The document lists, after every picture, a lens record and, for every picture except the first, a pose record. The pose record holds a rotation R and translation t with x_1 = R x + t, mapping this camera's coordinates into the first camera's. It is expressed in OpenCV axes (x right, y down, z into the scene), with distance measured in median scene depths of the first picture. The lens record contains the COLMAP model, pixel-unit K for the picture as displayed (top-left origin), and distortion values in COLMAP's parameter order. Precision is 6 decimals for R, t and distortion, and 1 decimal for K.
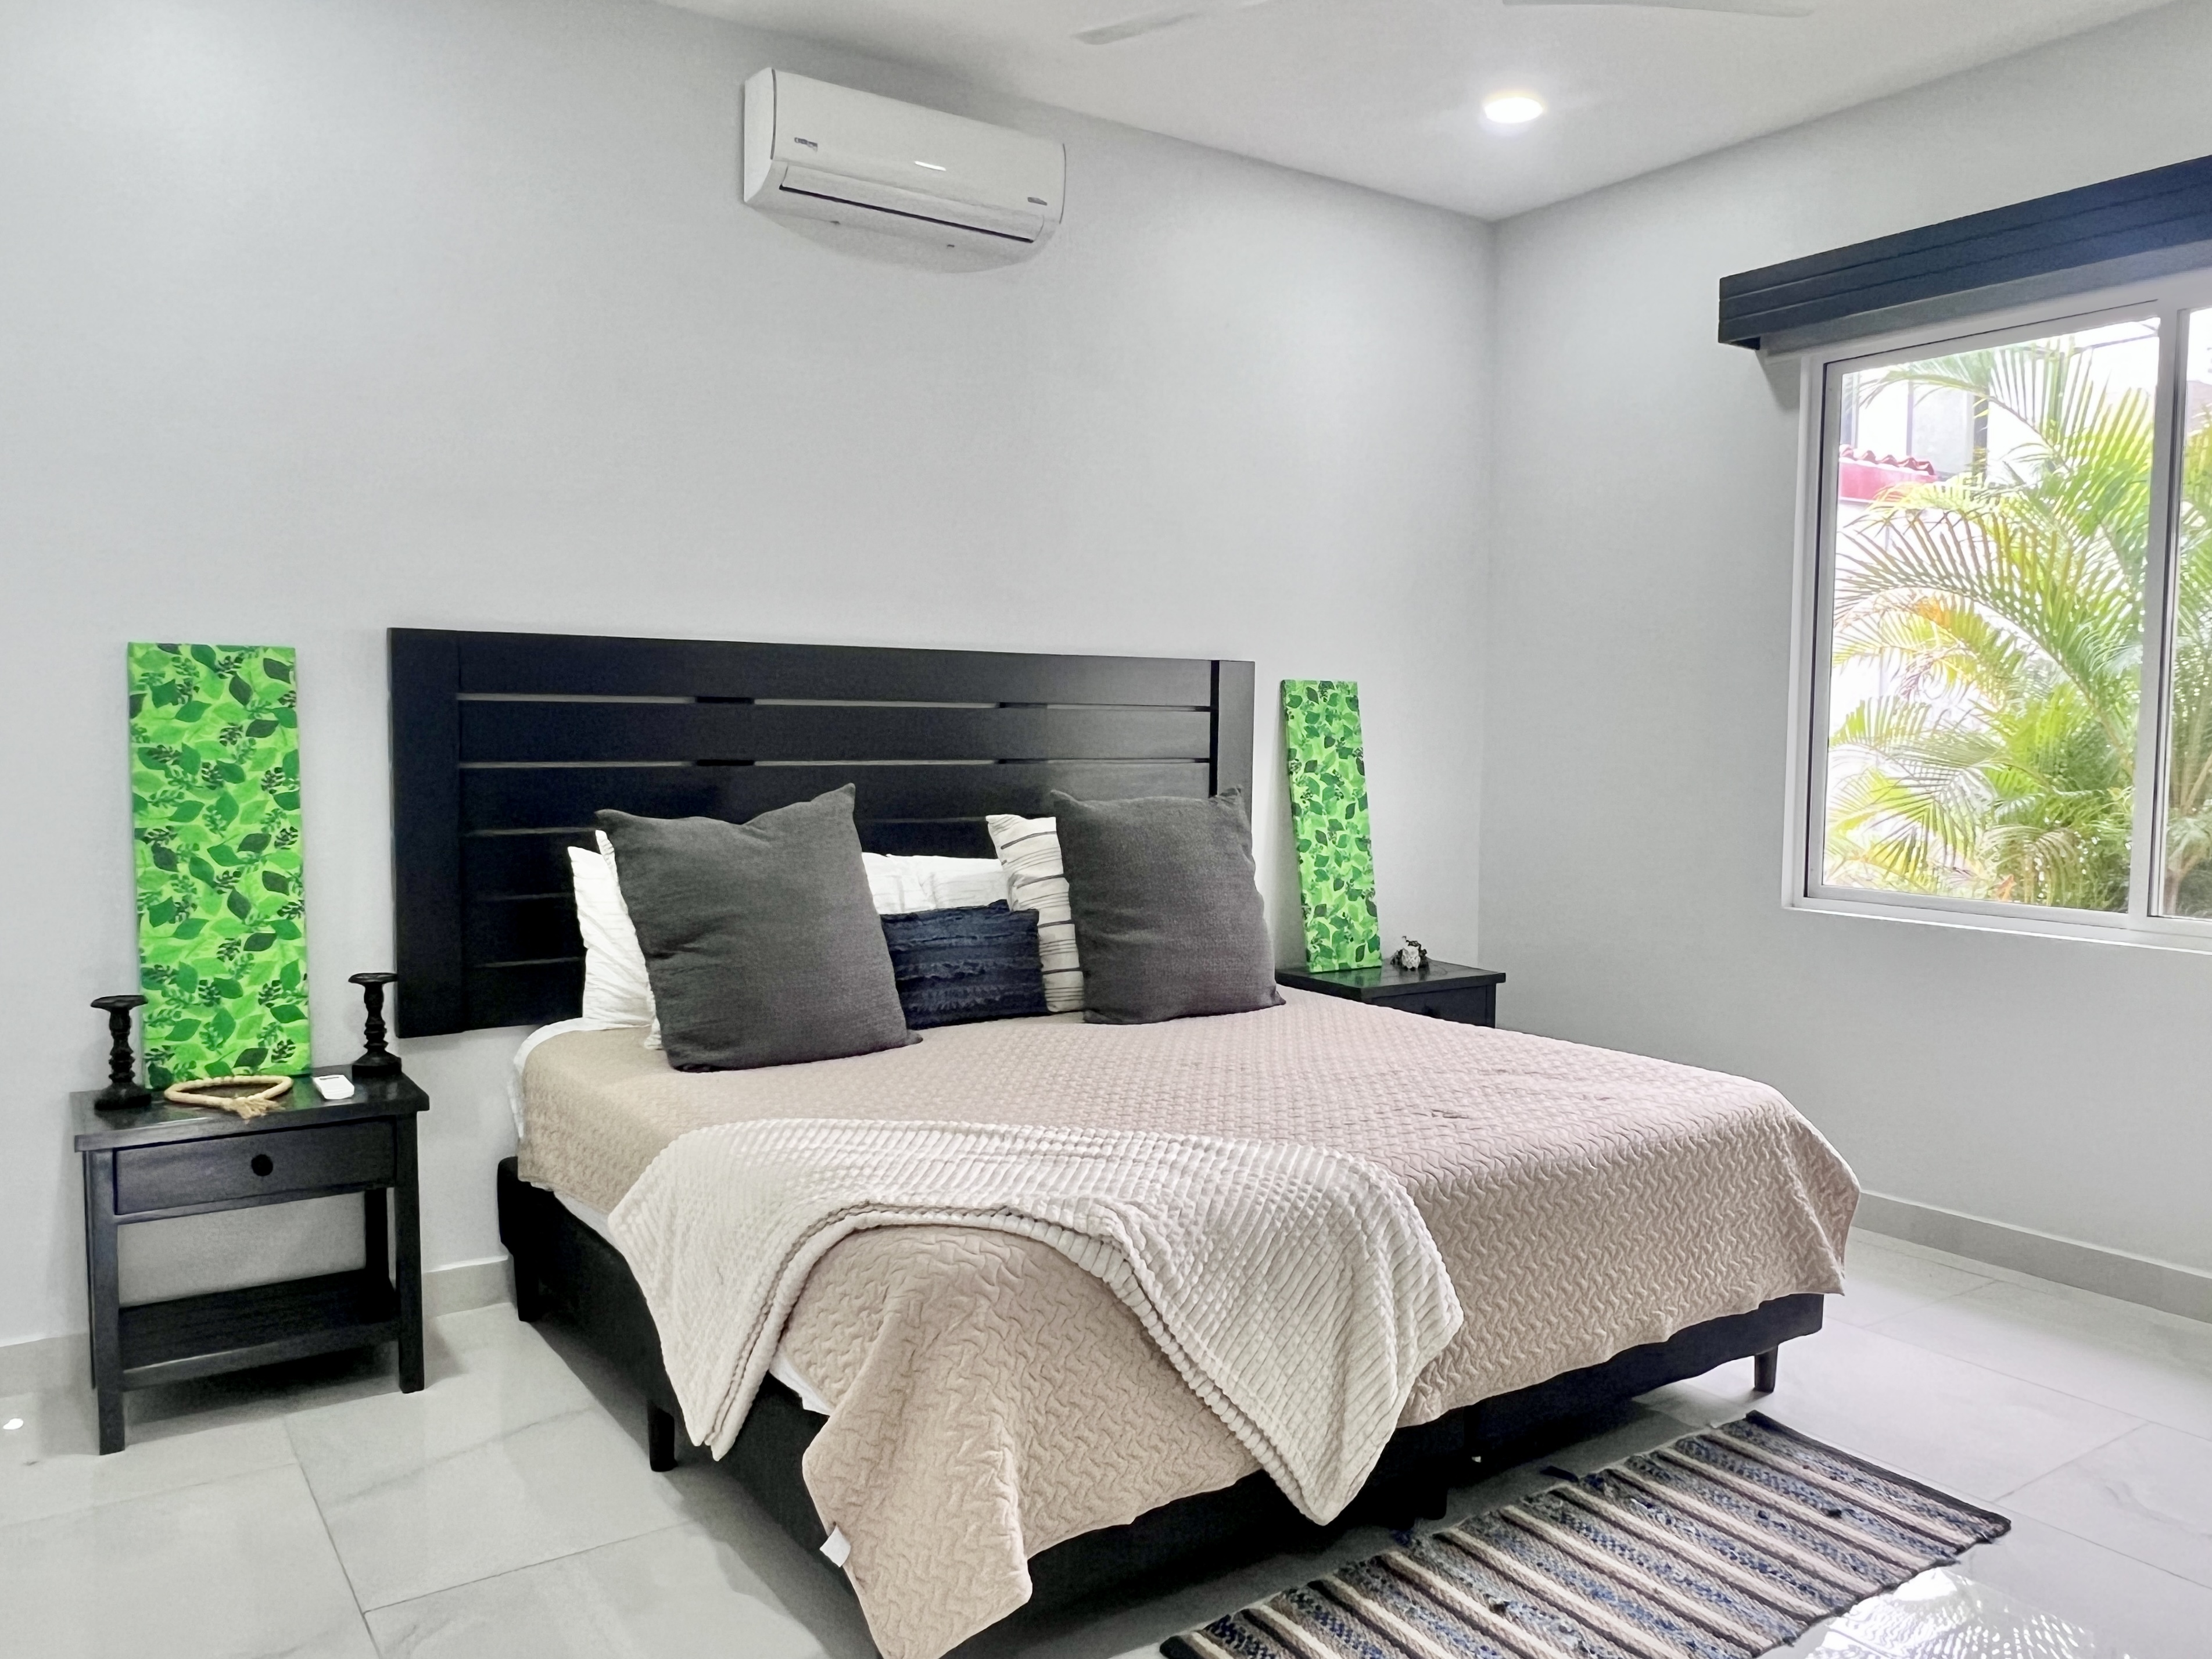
lens RADIAL K [[1579.7, 0, 1106.0], [0, 1579.7, 829.5], [0, 0, 1]] dist [0.003989, -0.000308]
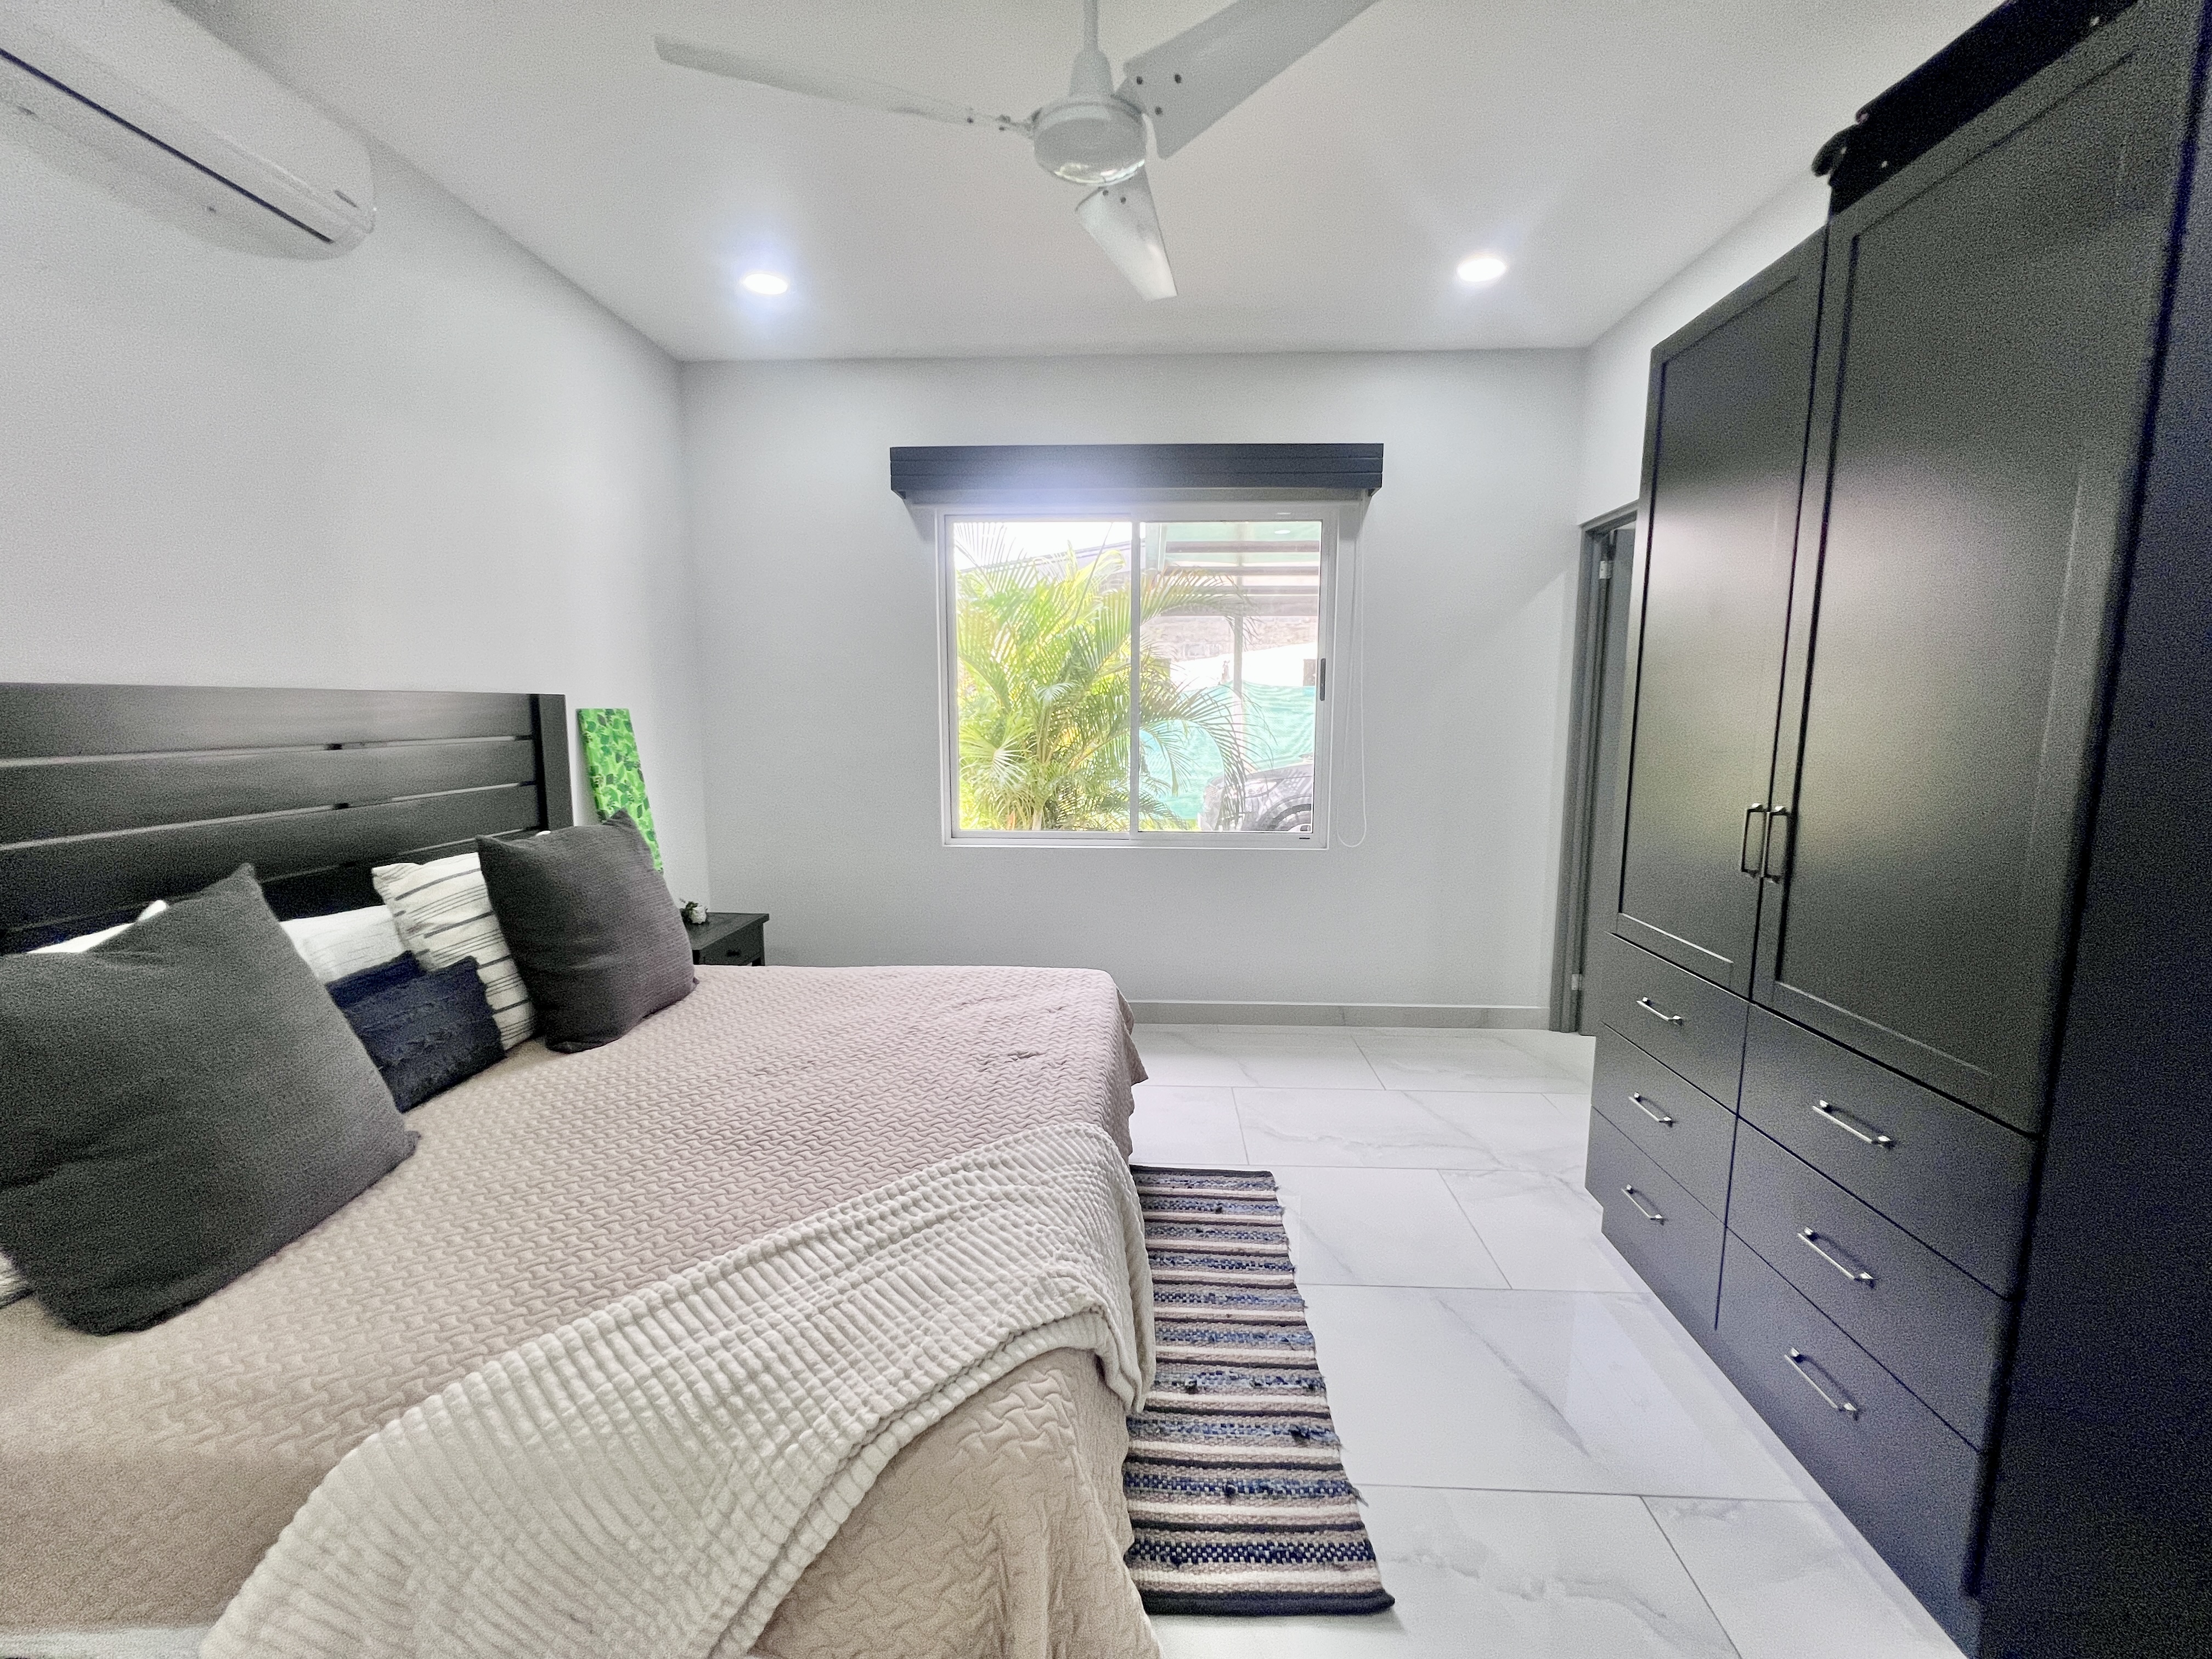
lens RADIAL K [[878.9, 0, 1106.0], [0, 878.9, 829.5], [0, 0, 1]] dist [-0.002915, 0.000116]
pose [[0.613757, -0.115305, 0.781030, -0.212843], [0.057097, 0.993170, 0.101755, -0.059521], [-0.787428, -0.017859, 0.616148, 0.331056]]
